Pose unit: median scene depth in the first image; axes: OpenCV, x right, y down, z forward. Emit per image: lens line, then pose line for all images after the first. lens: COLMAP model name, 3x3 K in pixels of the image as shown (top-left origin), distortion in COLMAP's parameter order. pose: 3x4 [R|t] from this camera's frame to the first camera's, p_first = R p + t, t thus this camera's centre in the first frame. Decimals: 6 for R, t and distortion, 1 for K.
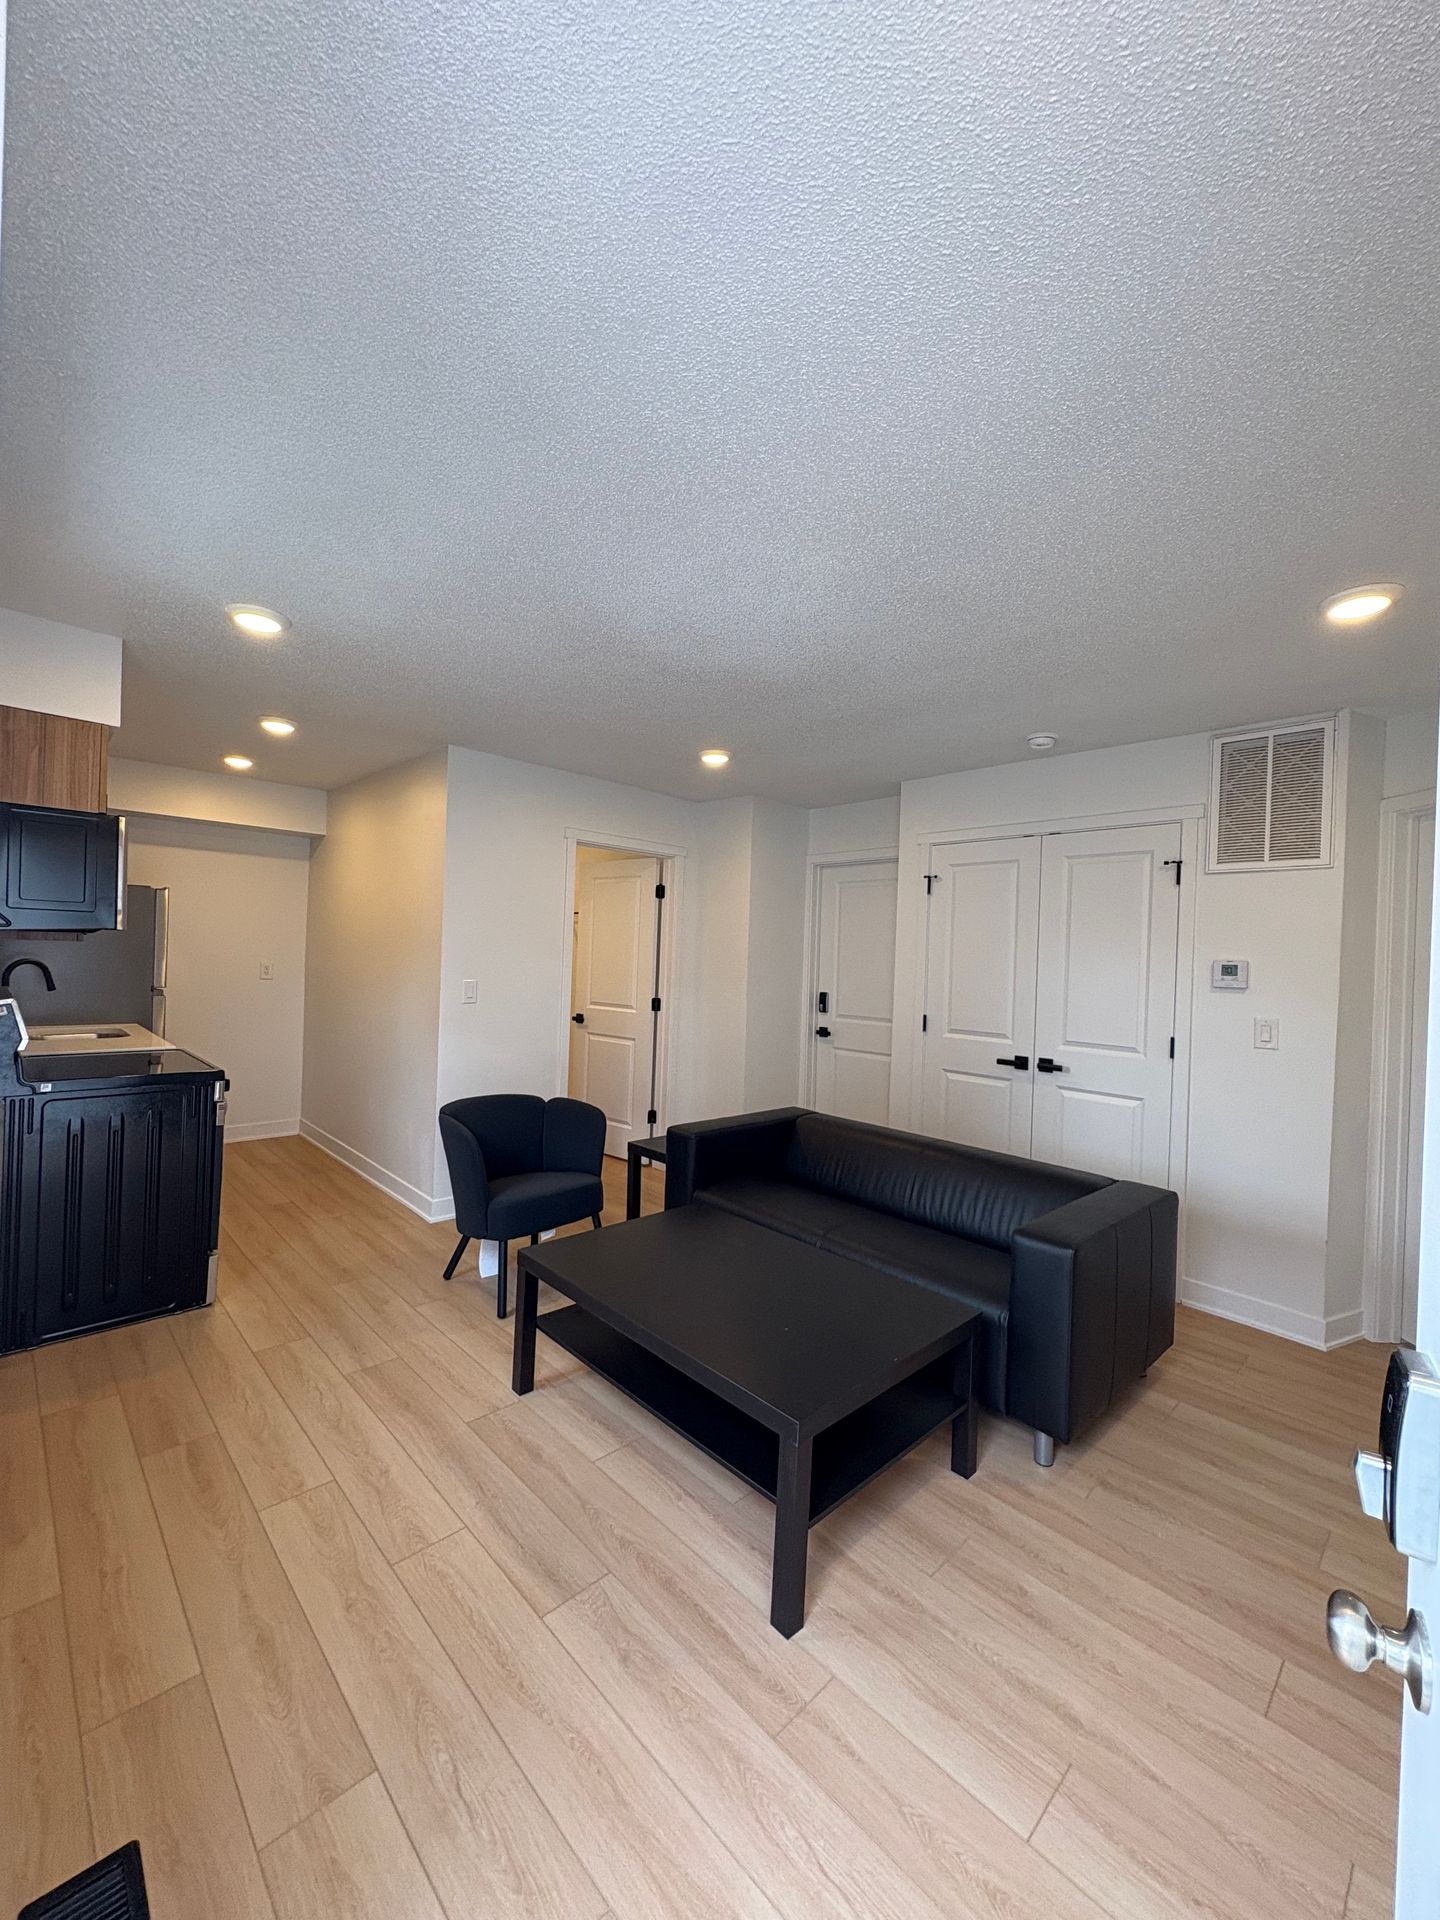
lens RADIAL K [[769.8, 0, 719.3], [0, 769.8, 957.6], [0, 0, 1]] dist [0.001598, 0.000051]
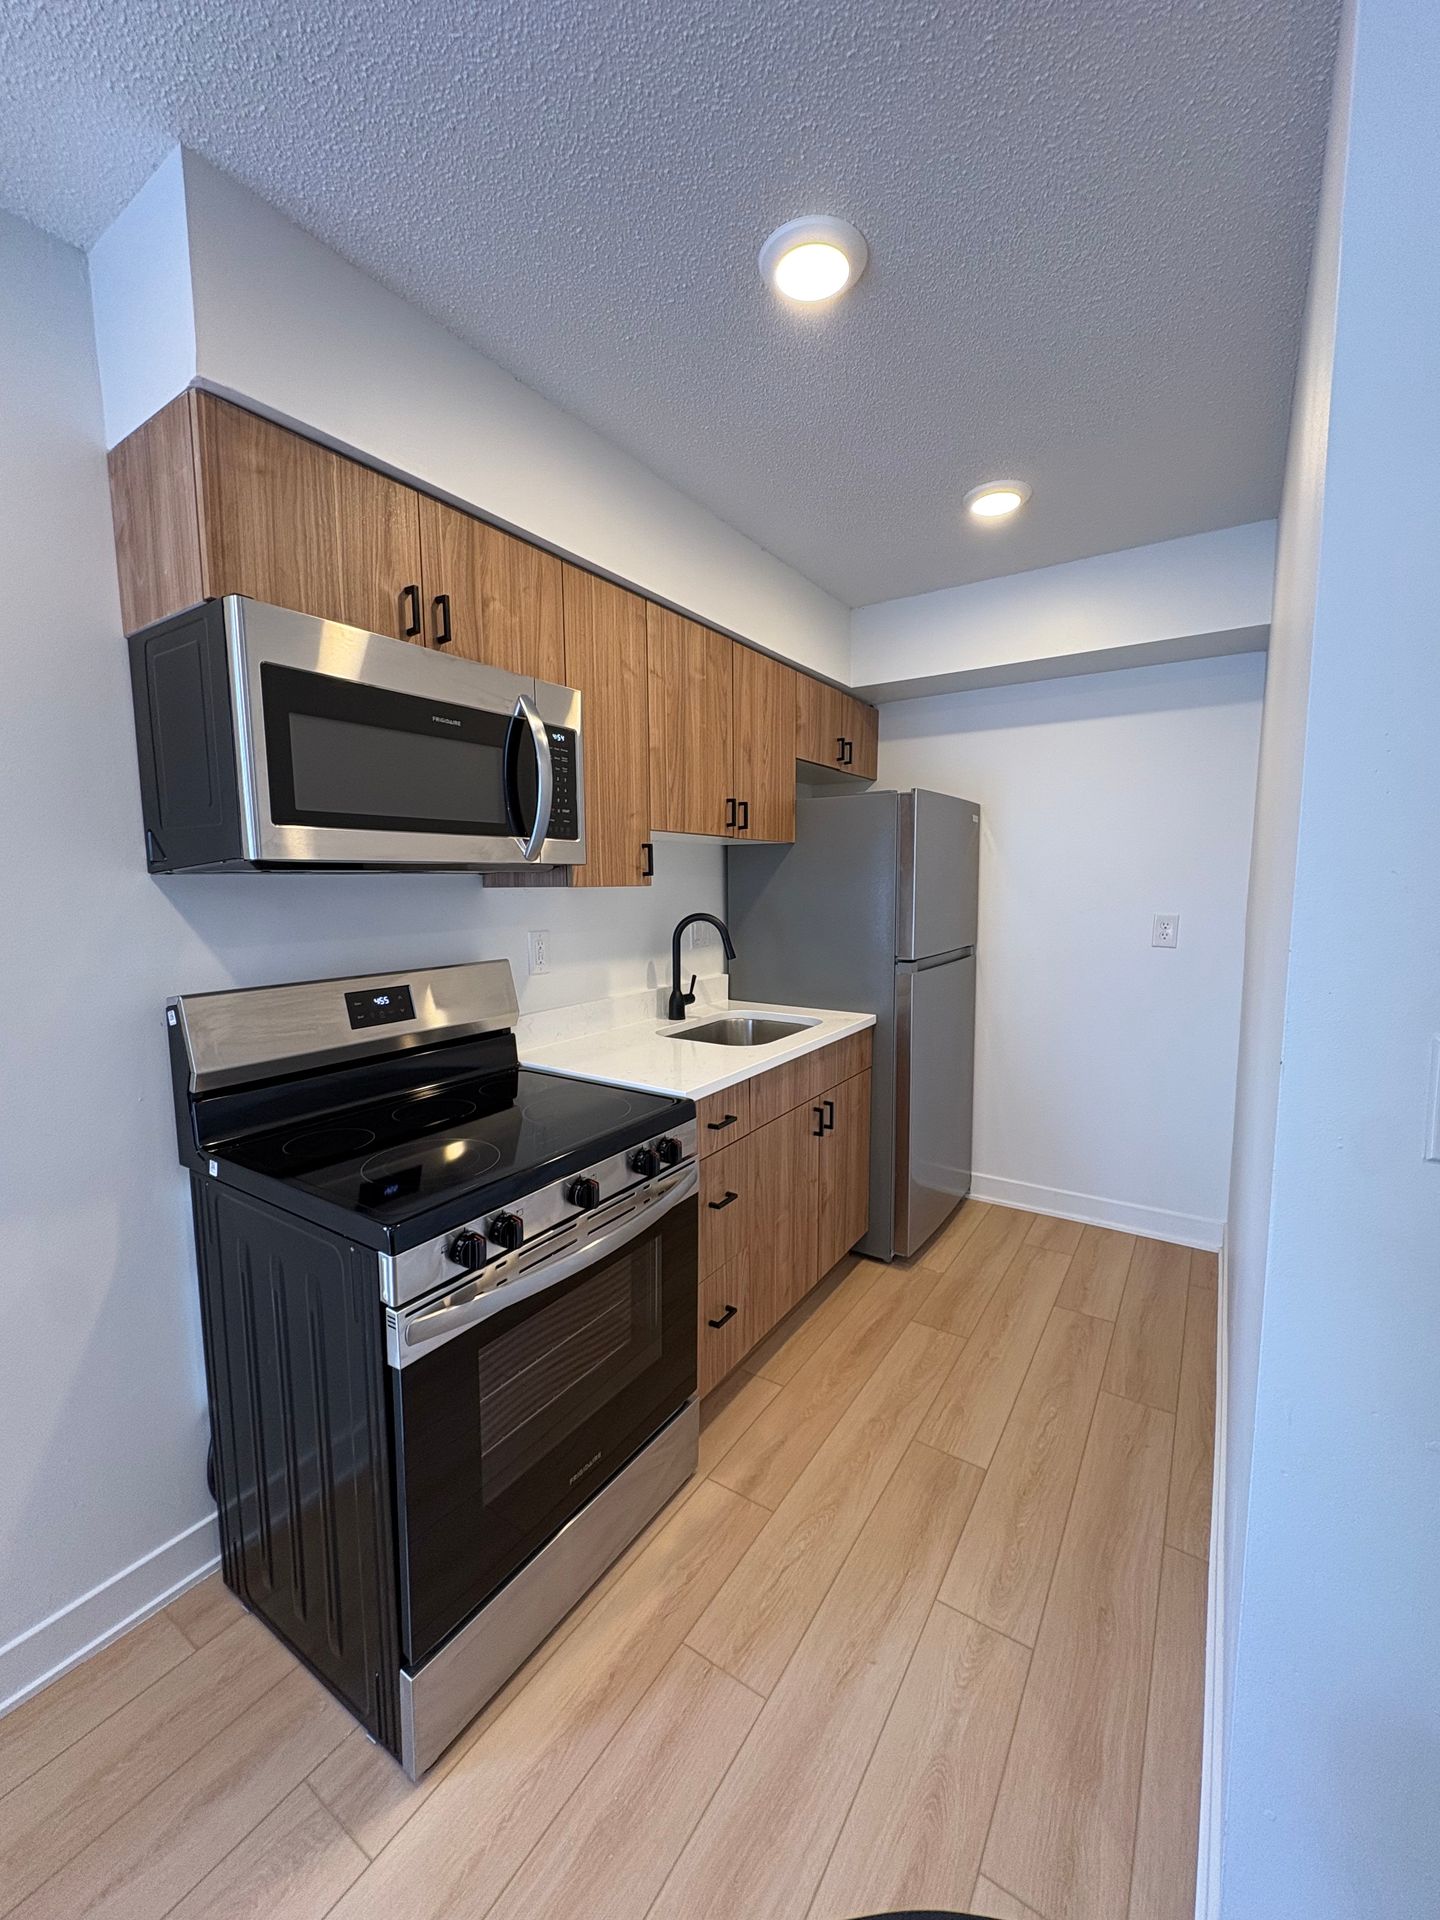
lens RADIAL K [[769.8, 0, 724.3], [0, 769.8, 958.6], [0, 0, 1]] dist [0.001598, 0.000051]
pose [[0.215950, 0.076038, -0.973439, 0.638304], [0.013850, 0.996624, 0.080922, 0.023859], [0.976306, -0.030957, 0.214168, 0.582970]]
